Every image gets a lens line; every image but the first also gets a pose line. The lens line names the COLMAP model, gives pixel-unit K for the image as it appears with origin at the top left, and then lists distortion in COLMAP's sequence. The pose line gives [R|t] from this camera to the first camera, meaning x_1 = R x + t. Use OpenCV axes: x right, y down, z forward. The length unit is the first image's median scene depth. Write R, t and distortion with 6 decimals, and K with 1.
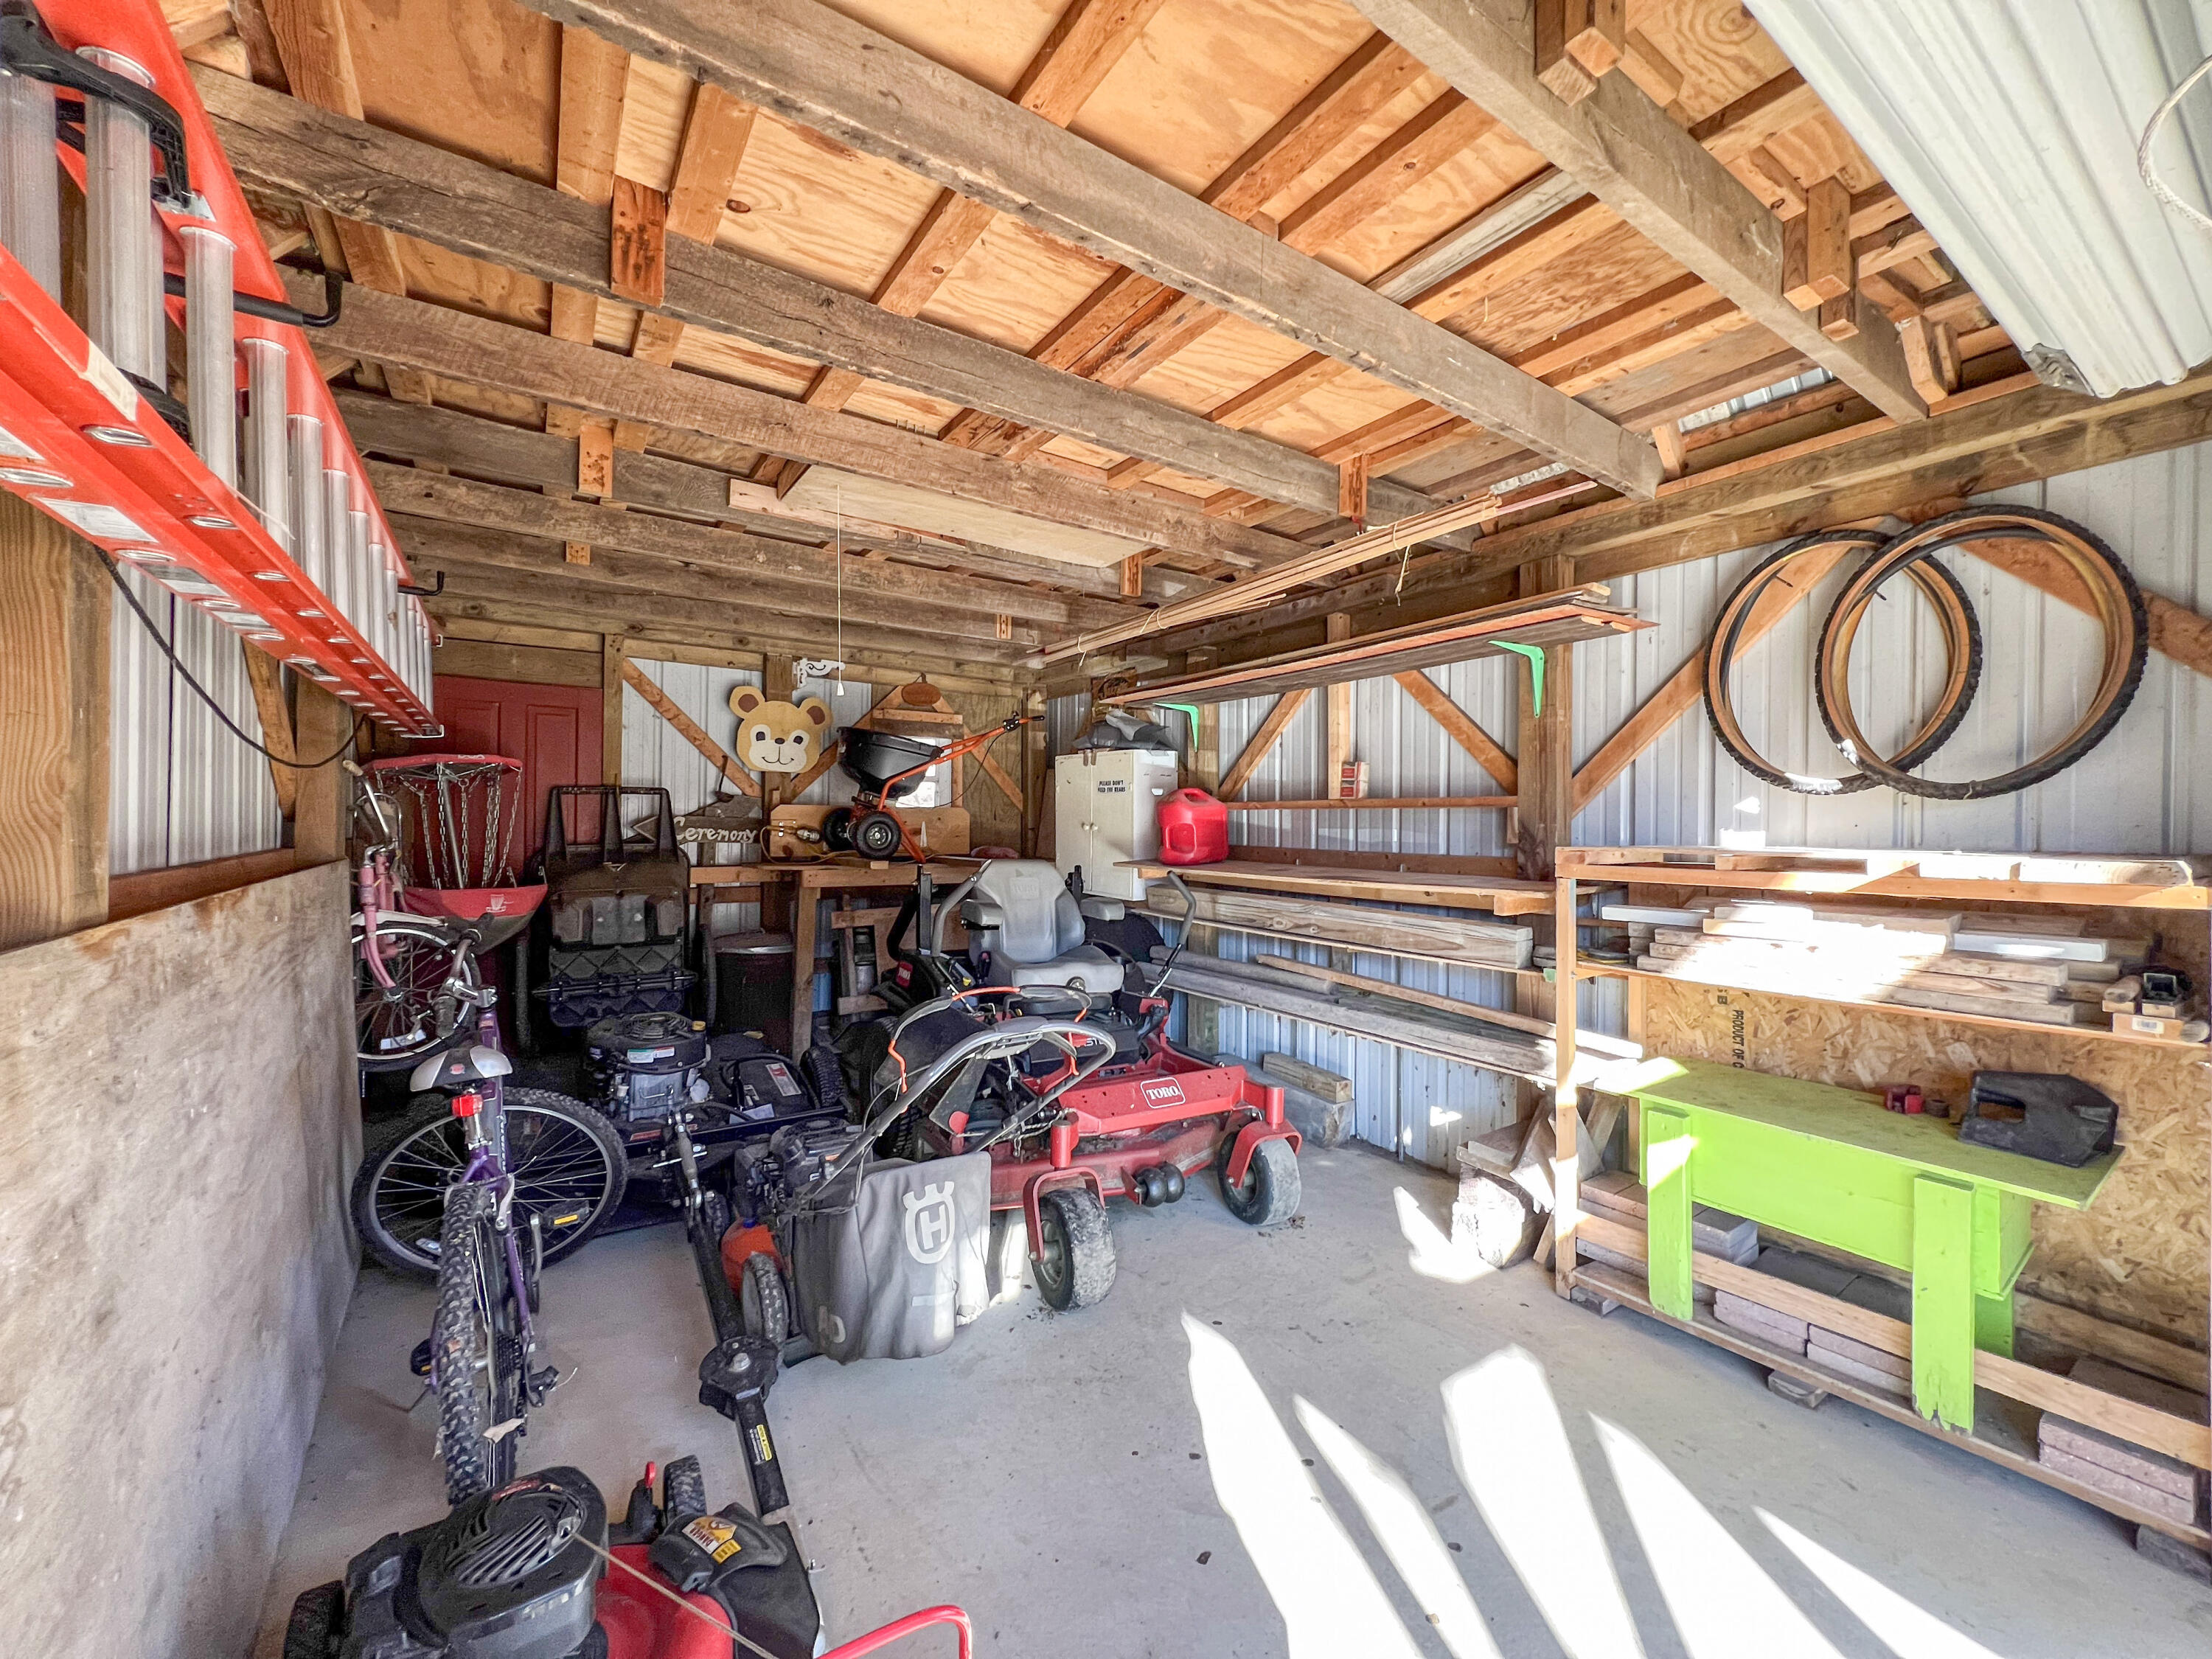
lens RADIAL K [[879.4, 0, 1097.3], [0, 879.4, 827.9], [0, 0, 1]] dist [-0.001757, -0.000205]
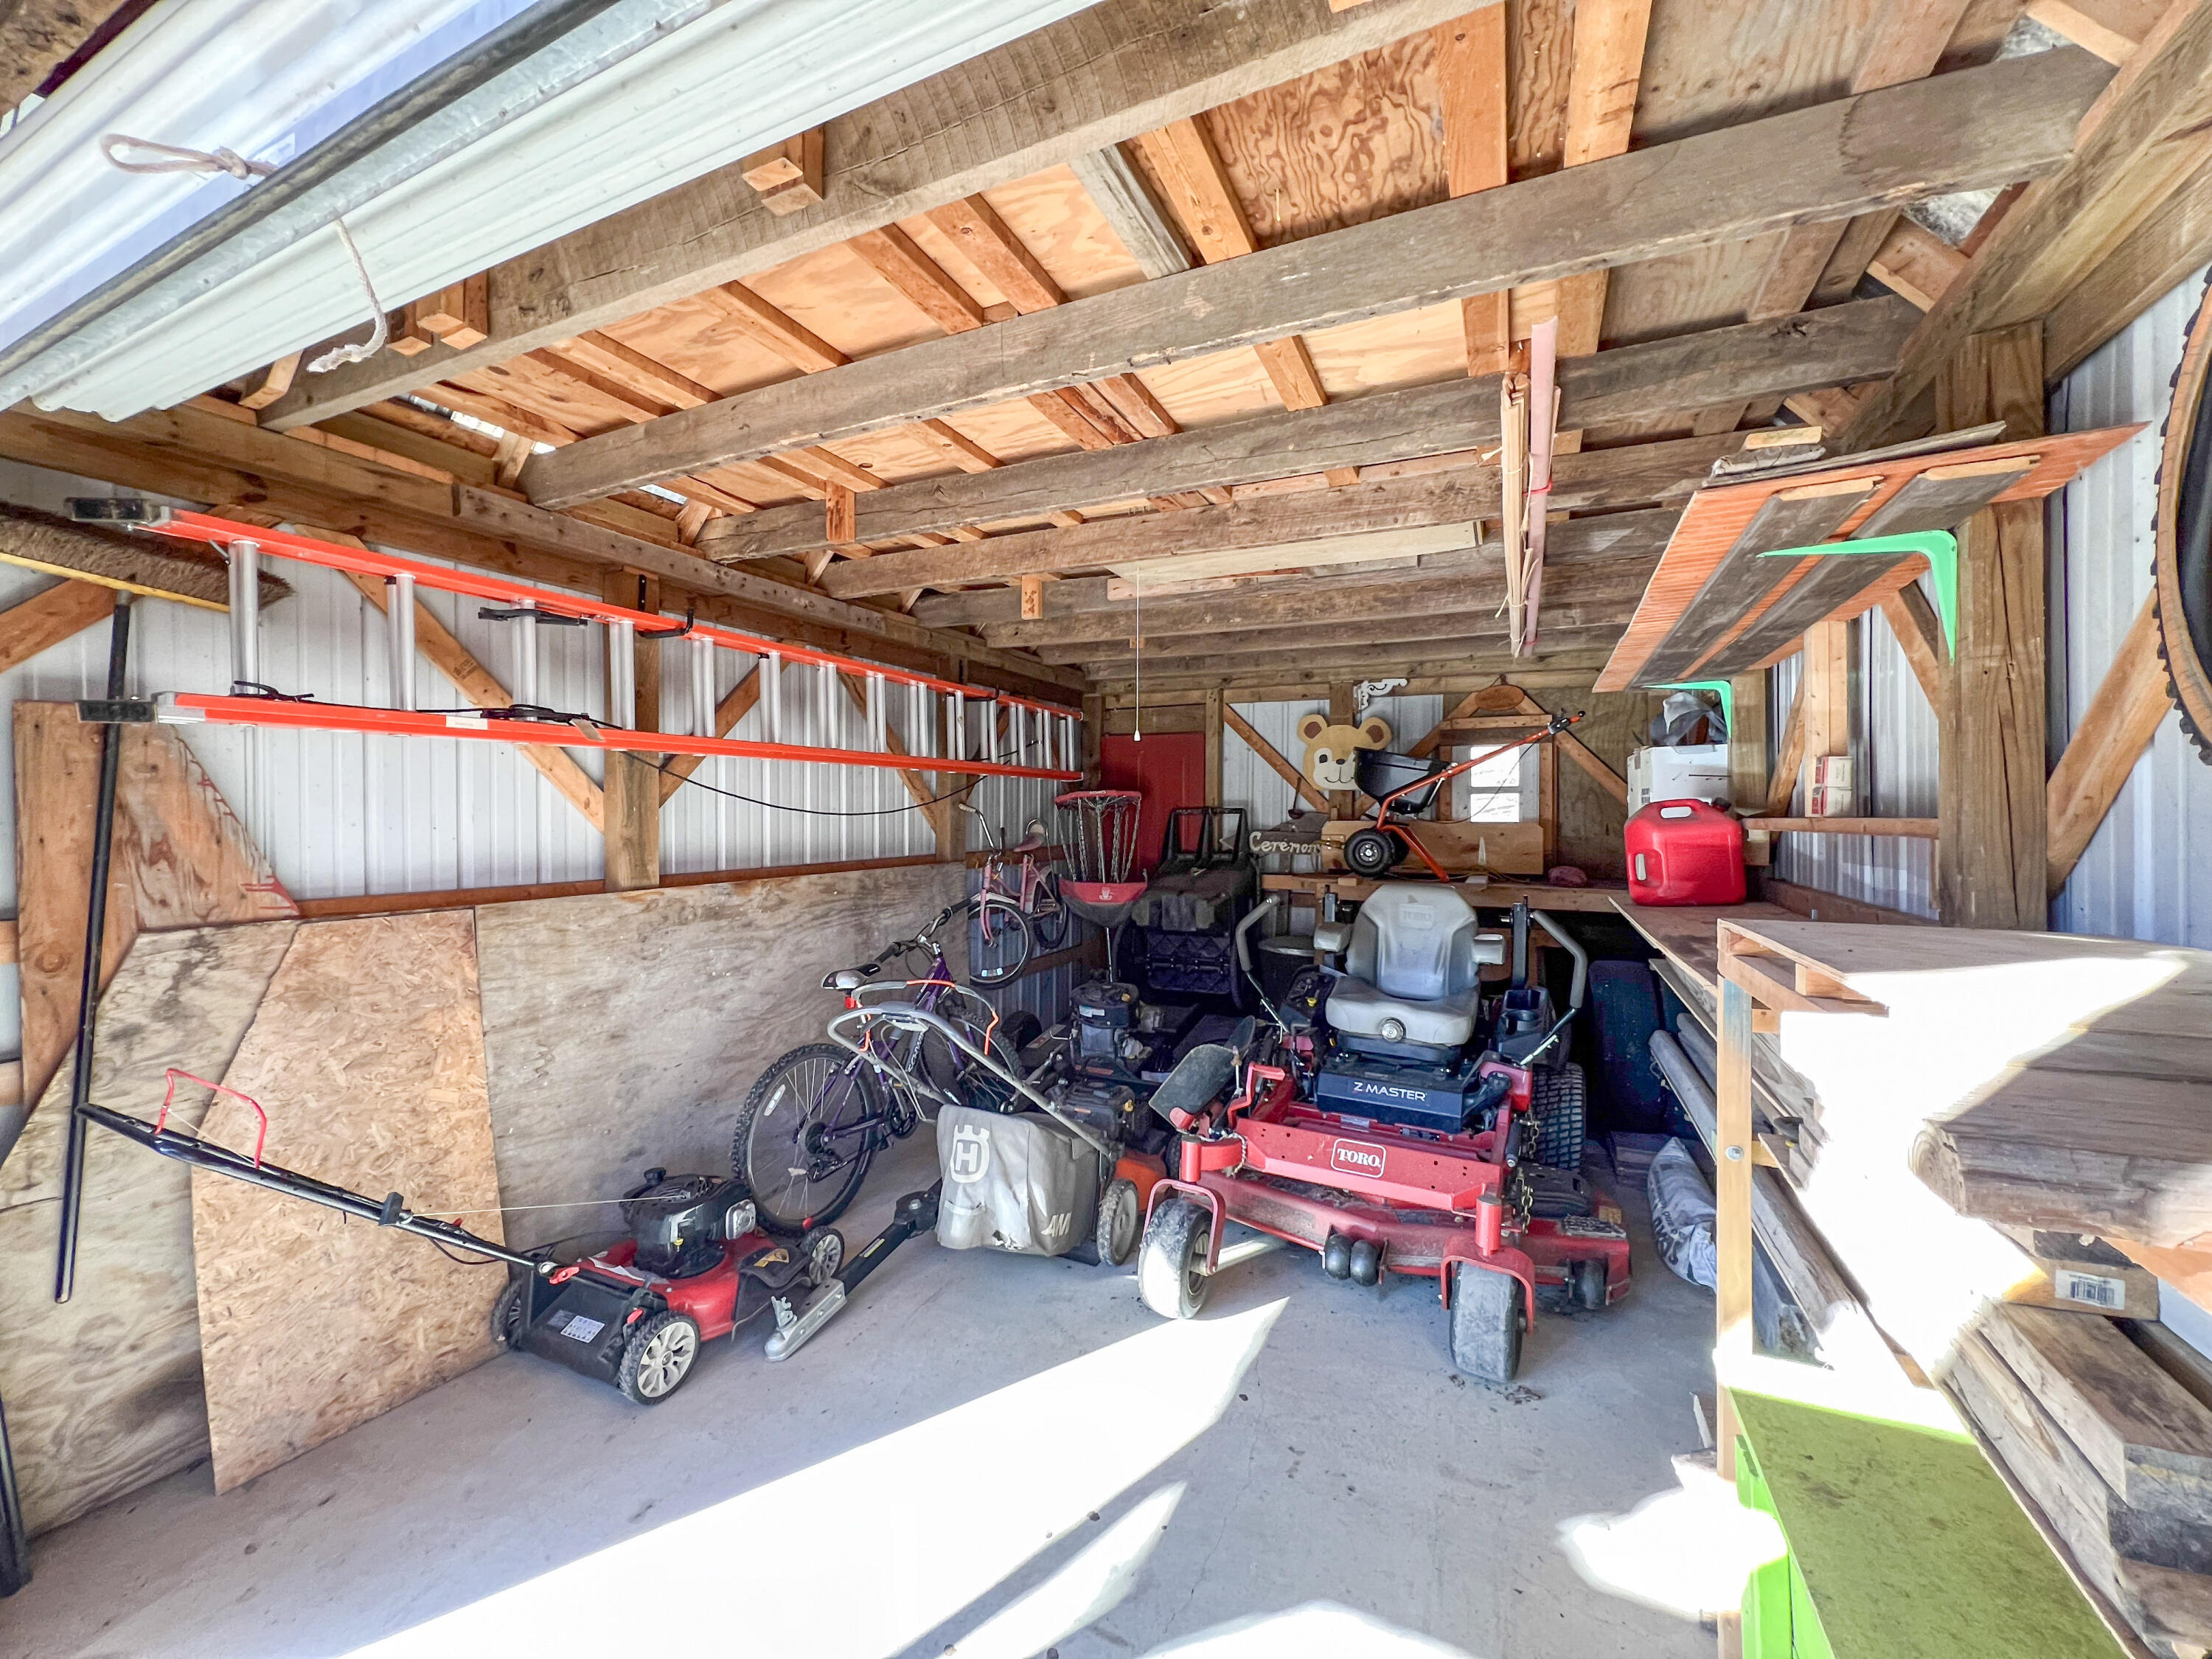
lens RADIAL K [[879.4, 0, 1101.8], [0, 879.4, 824.1], [0, 0, 1]] dist [-0.001757, -0.000205]
pose [[0.519678, 0.000754, -0.854362, 0.433435], [-0.004057, 0.999991, -0.001585, -0.020066], [0.854353, 0.004290, 0.519676, 0.197433]]
